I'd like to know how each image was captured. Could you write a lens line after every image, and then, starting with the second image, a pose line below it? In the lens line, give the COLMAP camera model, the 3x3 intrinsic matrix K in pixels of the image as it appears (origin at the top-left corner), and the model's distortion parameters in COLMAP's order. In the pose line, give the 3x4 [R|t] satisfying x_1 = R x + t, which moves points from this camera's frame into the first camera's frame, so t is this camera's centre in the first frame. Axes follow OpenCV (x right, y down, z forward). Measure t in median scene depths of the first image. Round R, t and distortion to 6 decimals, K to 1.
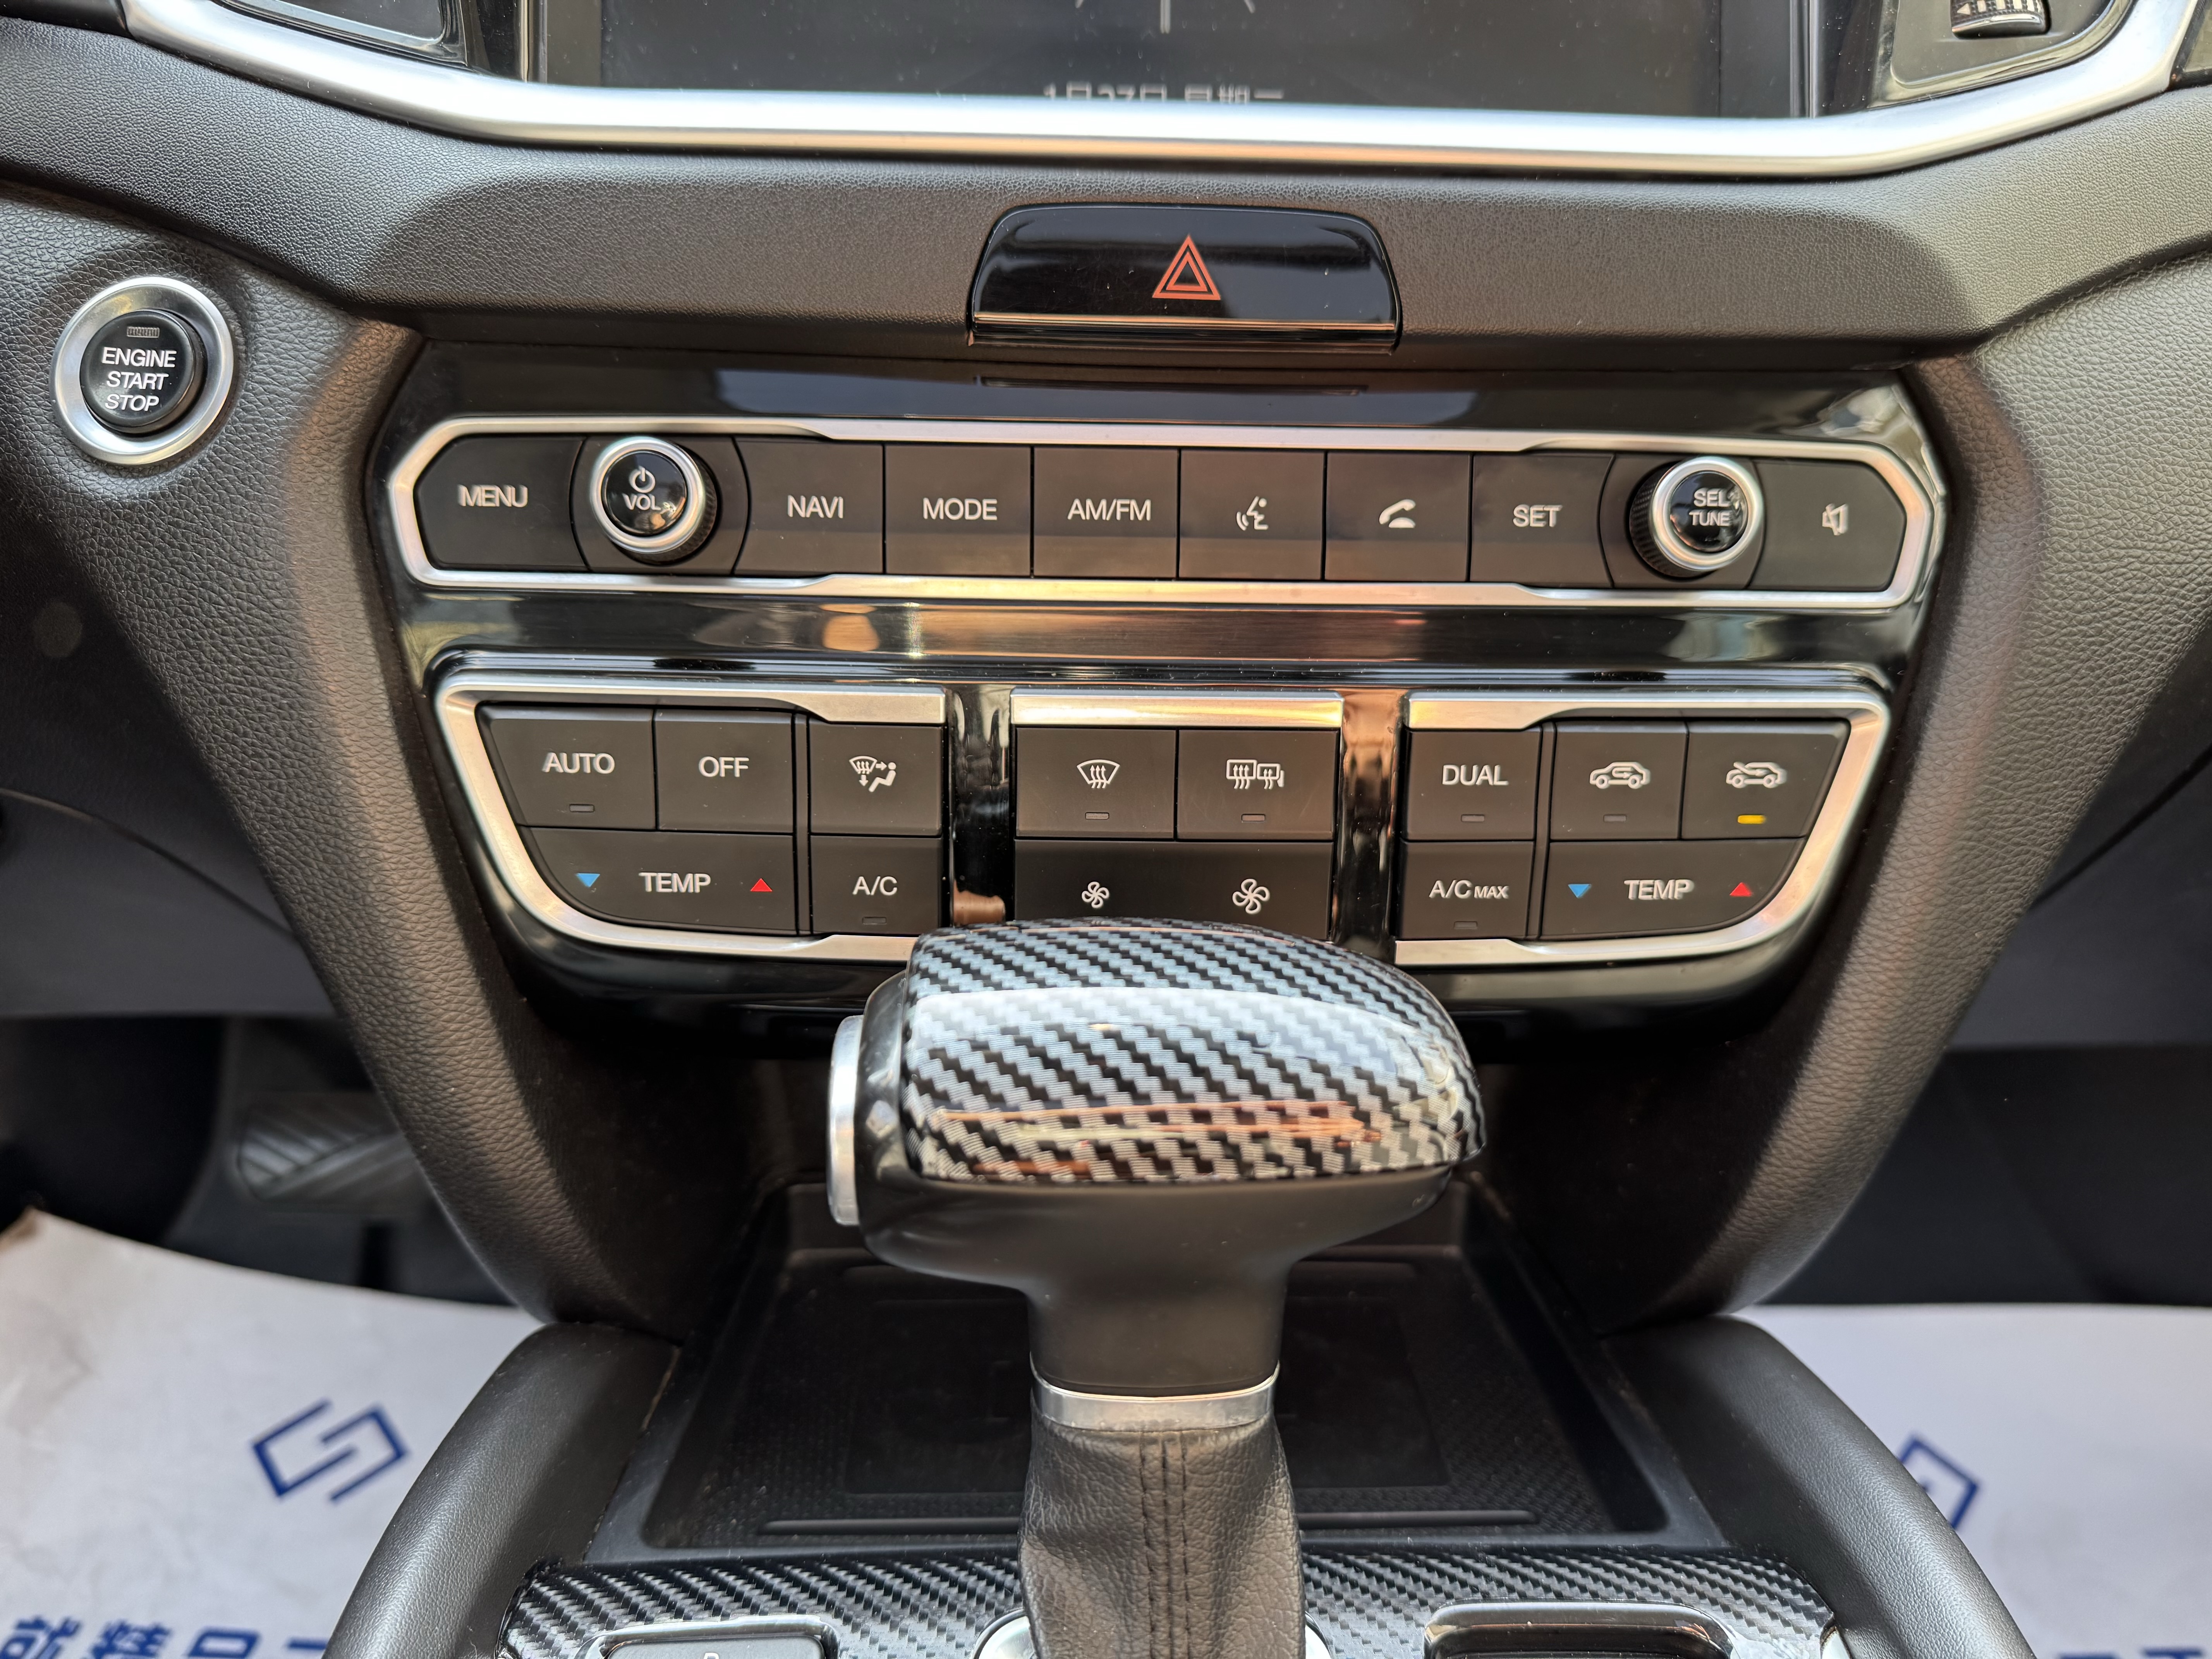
lens RADIAL K [[1562.2, 0, 1110.0], [0, 1562.2, 815.9], [0, 0, 1]] dist [0.045926, -0.055850]
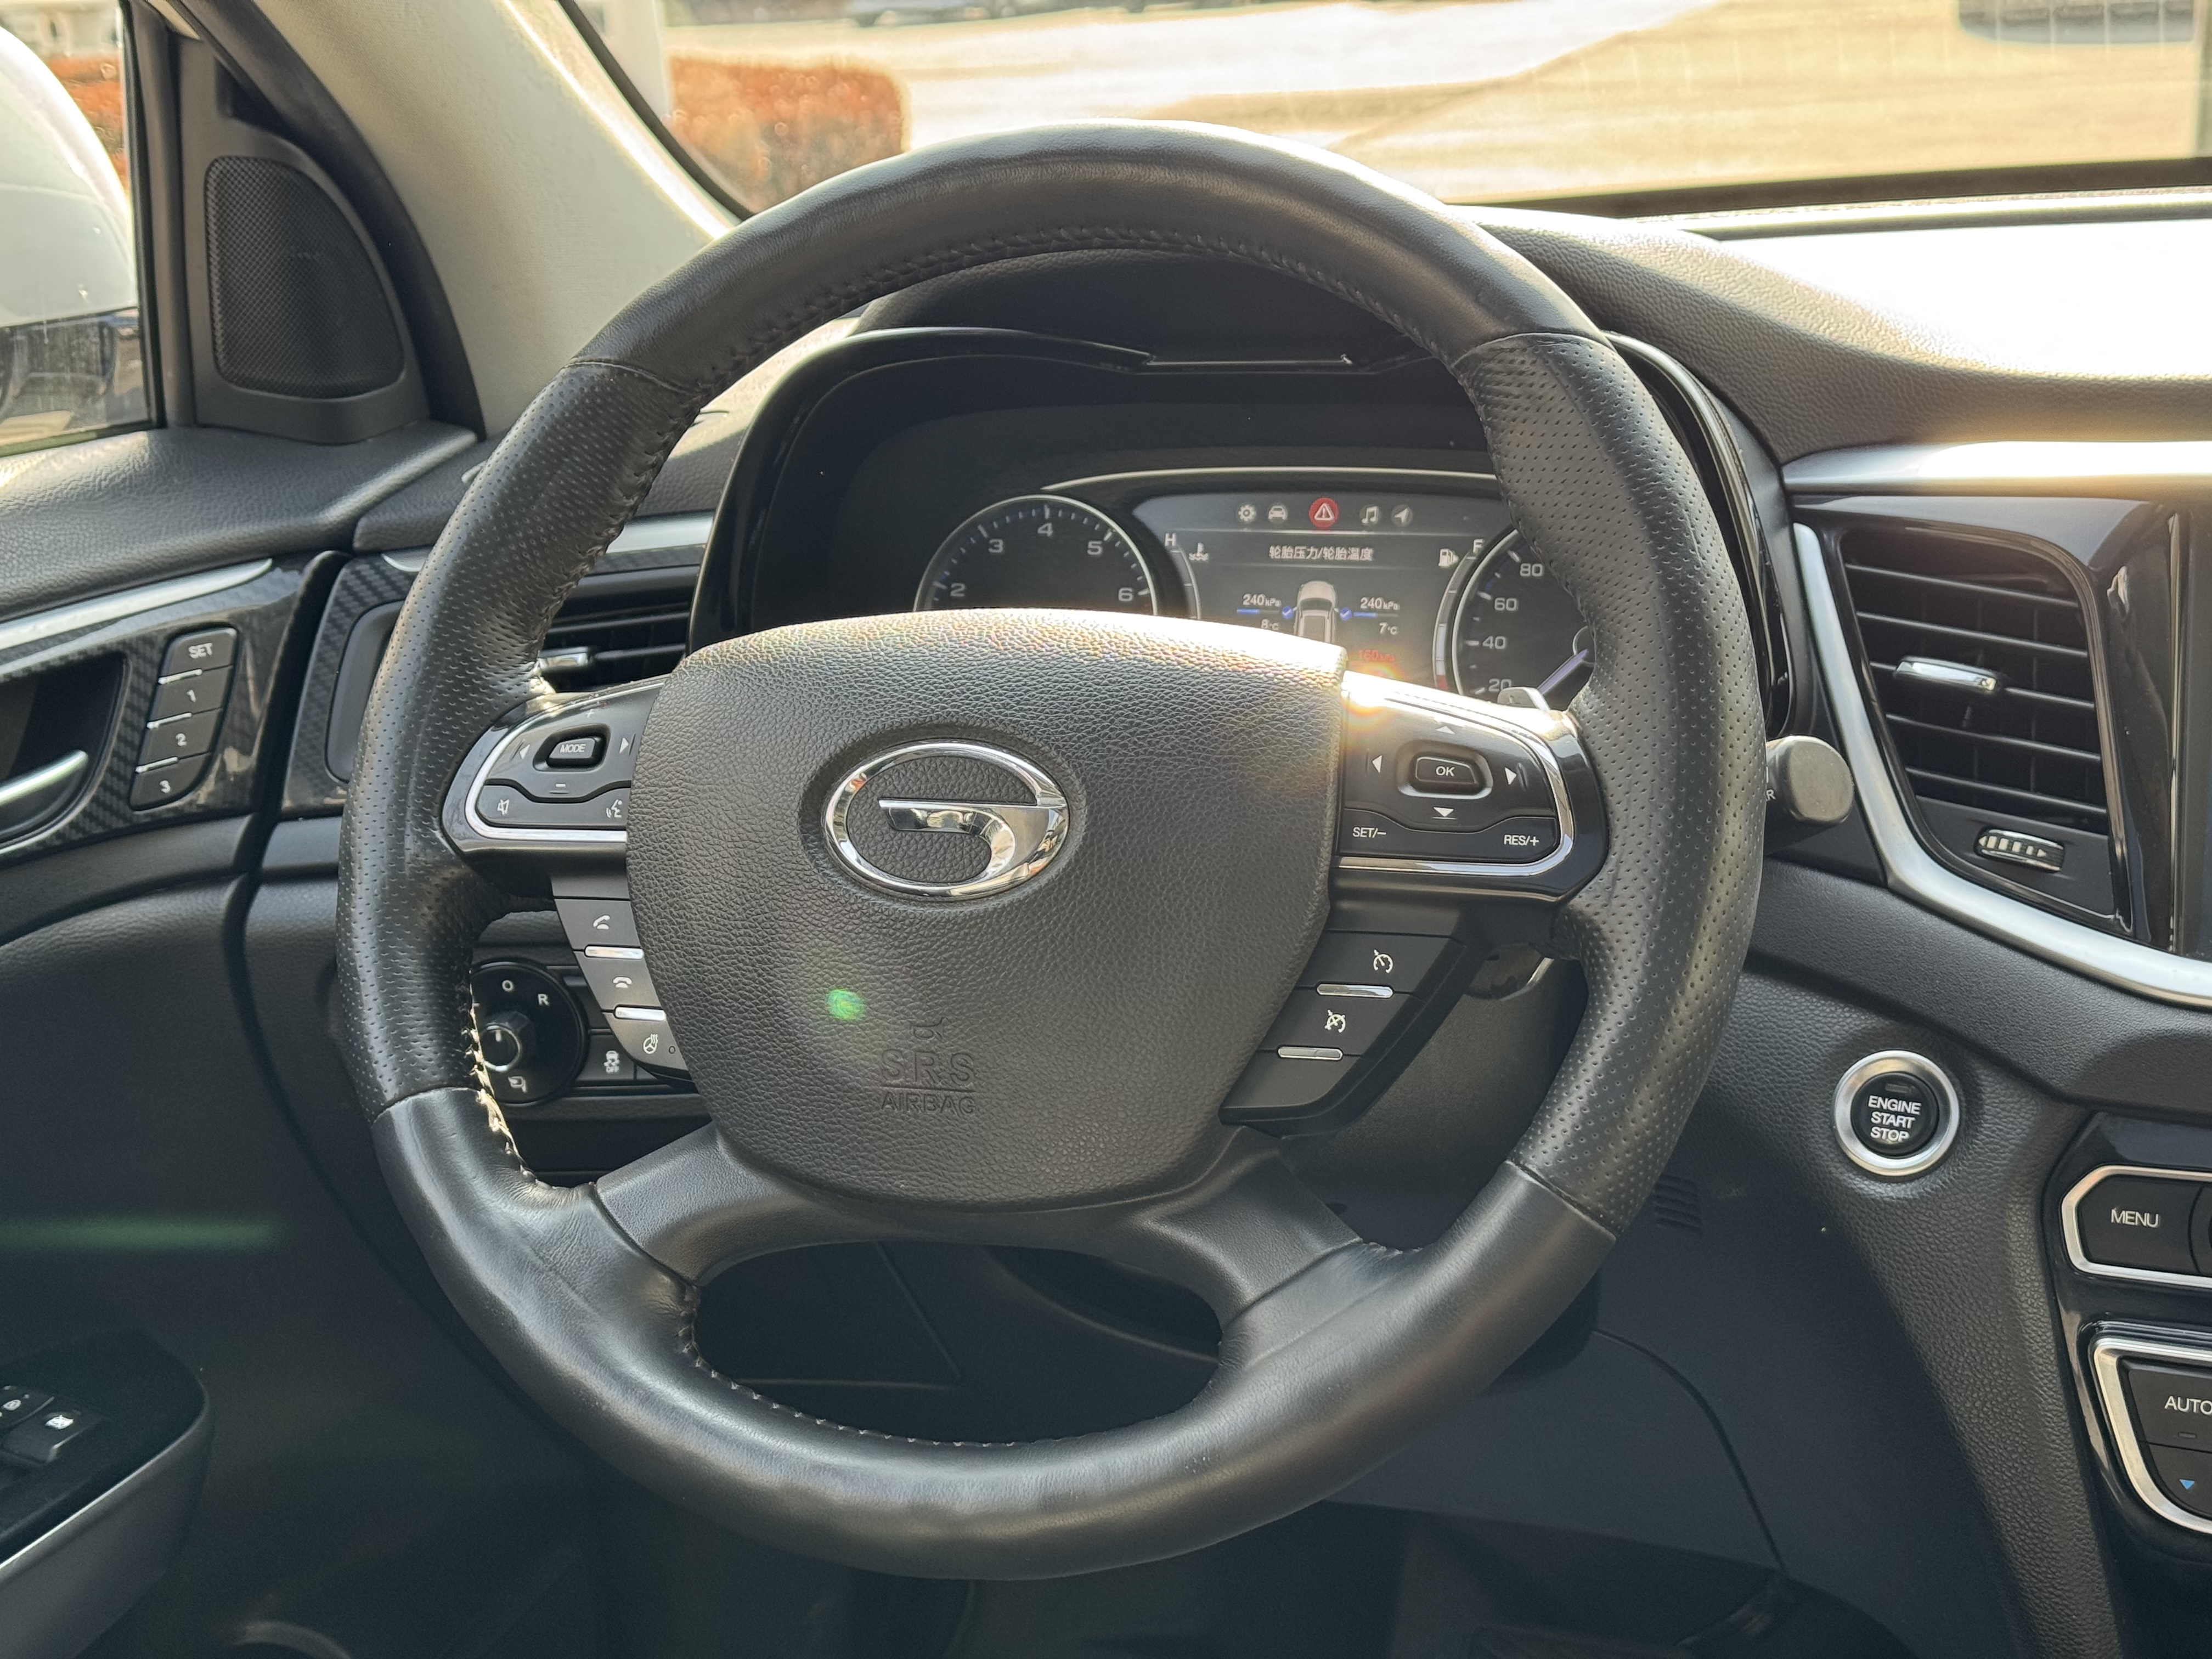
lens RADIAL K [[3120.3, 0, 1106.0], [0, 3120.3, 829.5], [0, 0, 1]] dist [0.232172, -0.655451]
pose [[0.920446, 0.043390, -0.388455, -0.131091], [-0.093279, 0.989489, -0.110499, -0.142667], [0.379577, 0.137944, 0.914818, -2.205509]]
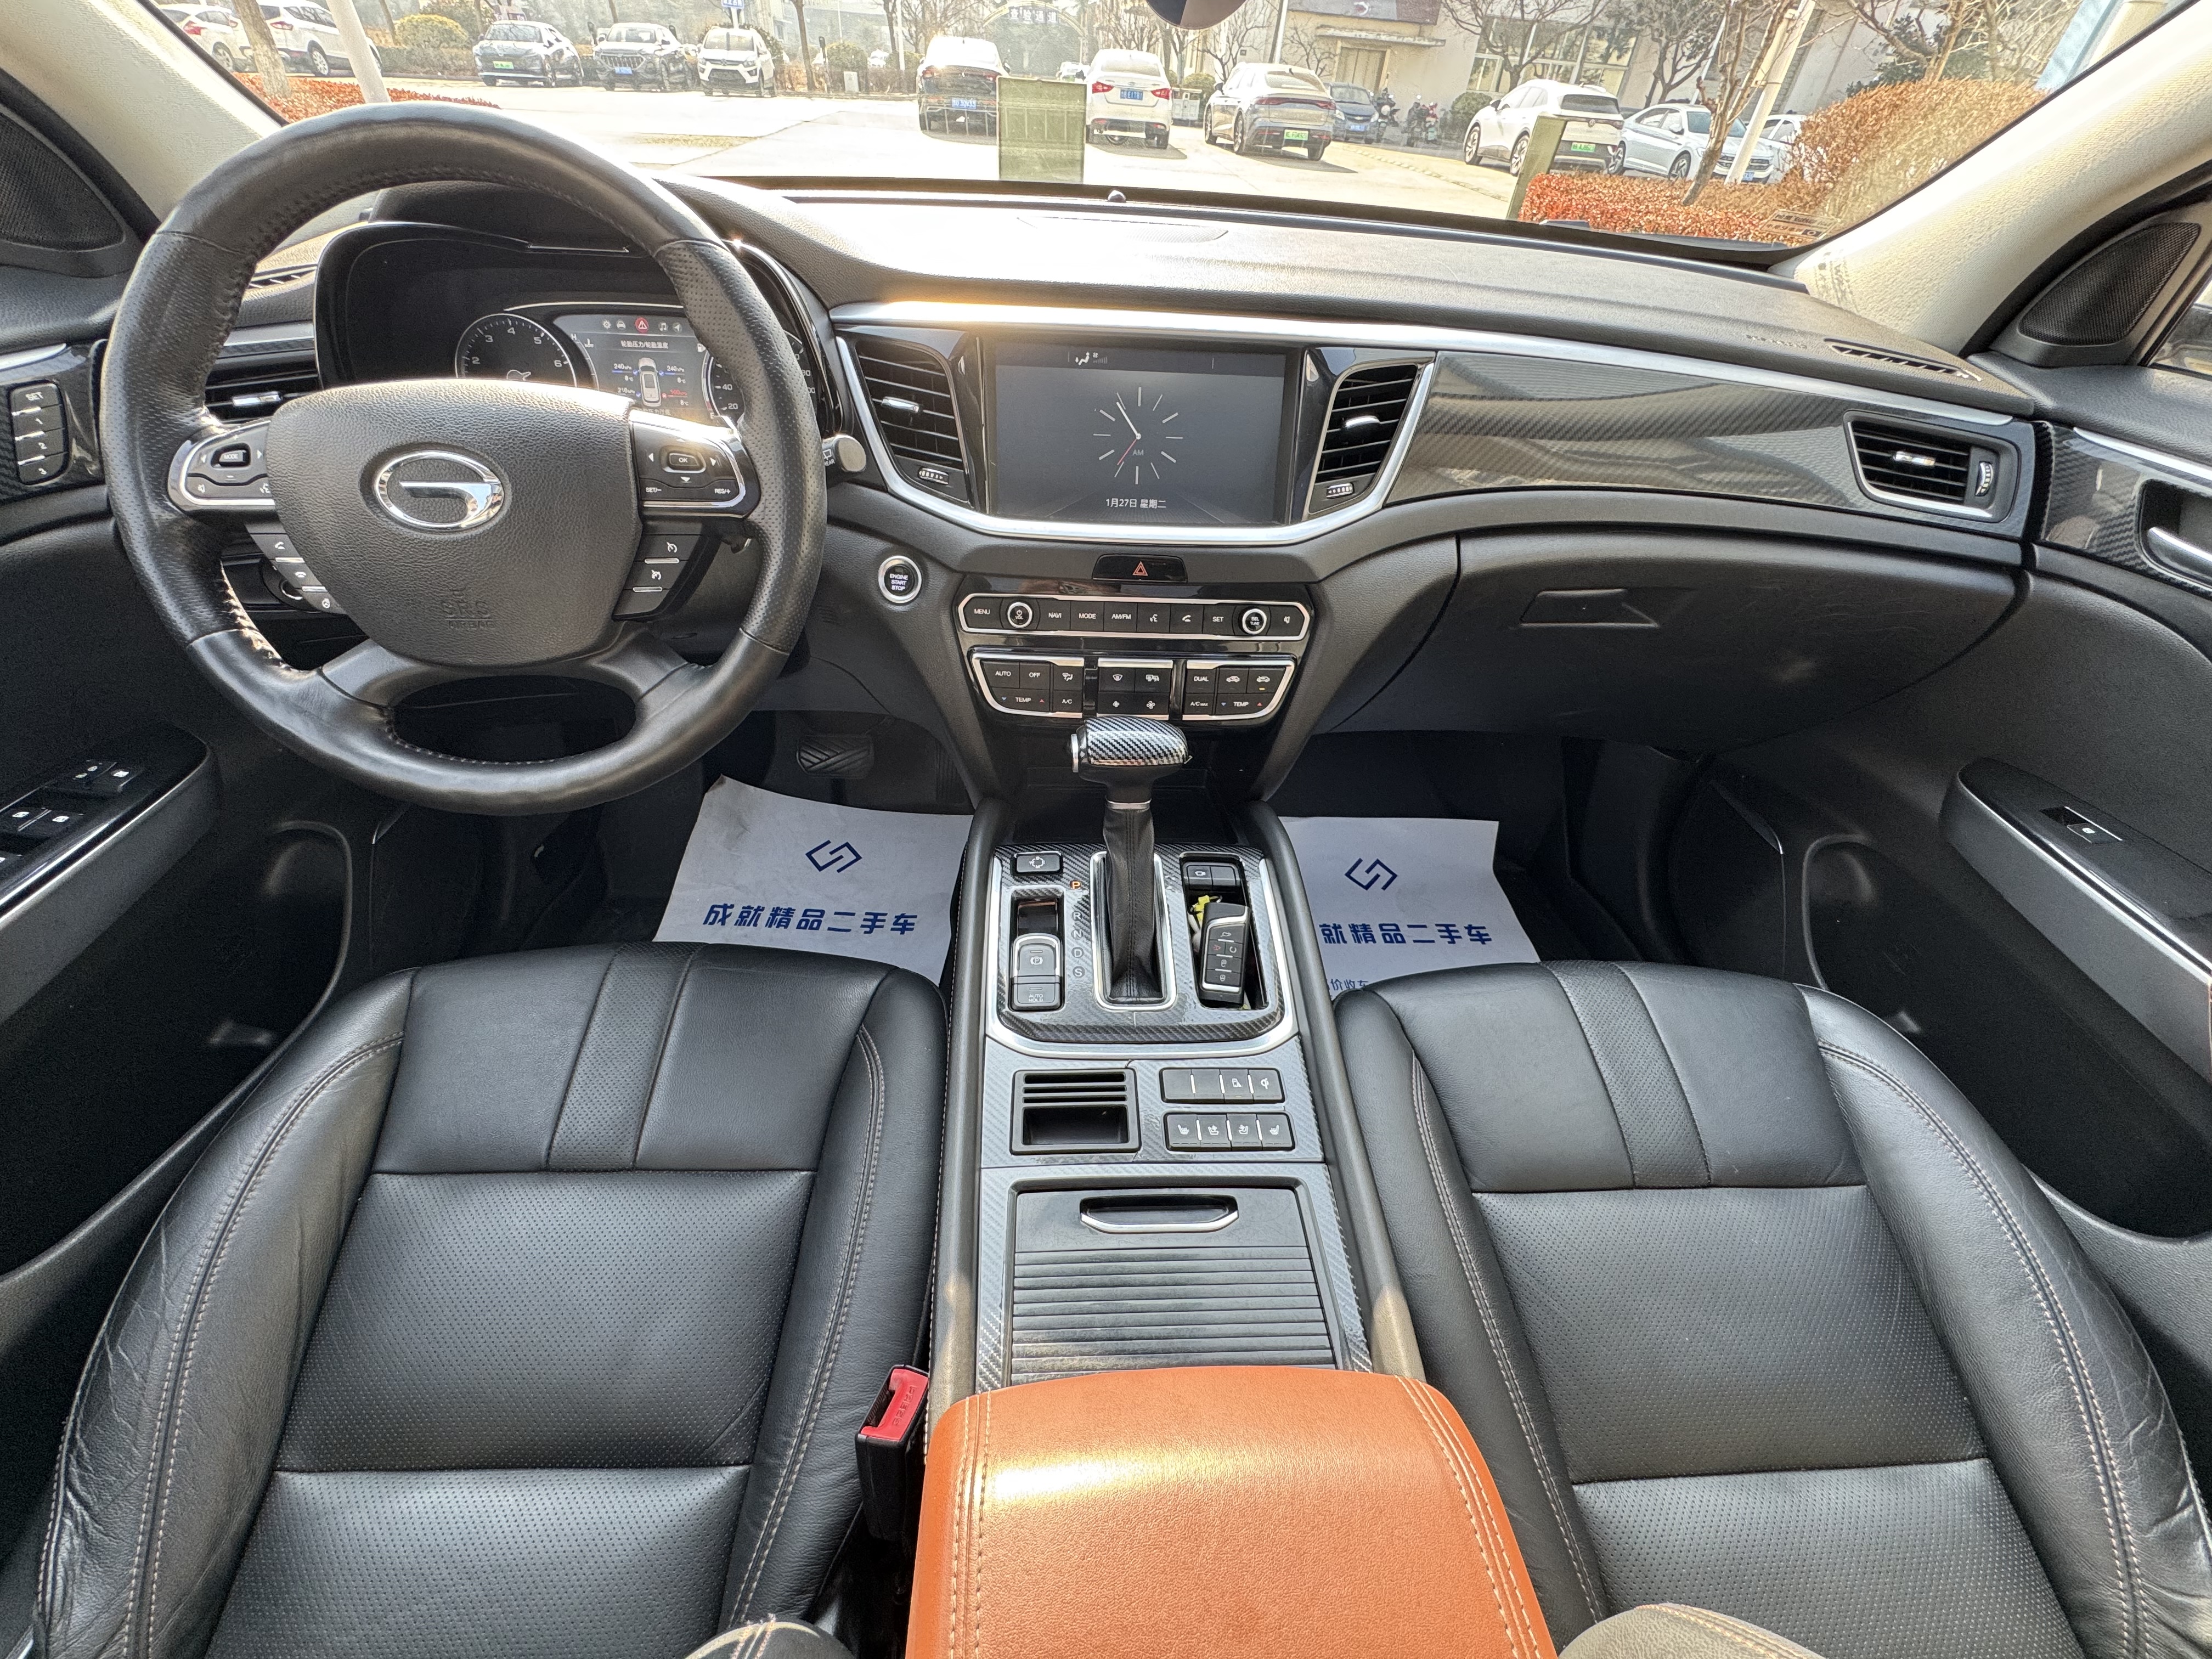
lens RADIAL K [[892.1, 0, 1106.0], [0, 892.1, 829.5], [0, 0, 1]] dist [-0.002068, 0.000072]
pose [[0.999491, 0.011156, 0.029882, -0.111858], [-0.019167, 0.958903, 0.283086, -0.330379], [-0.025496, -0.283515, 0.958629, -1.571411]]
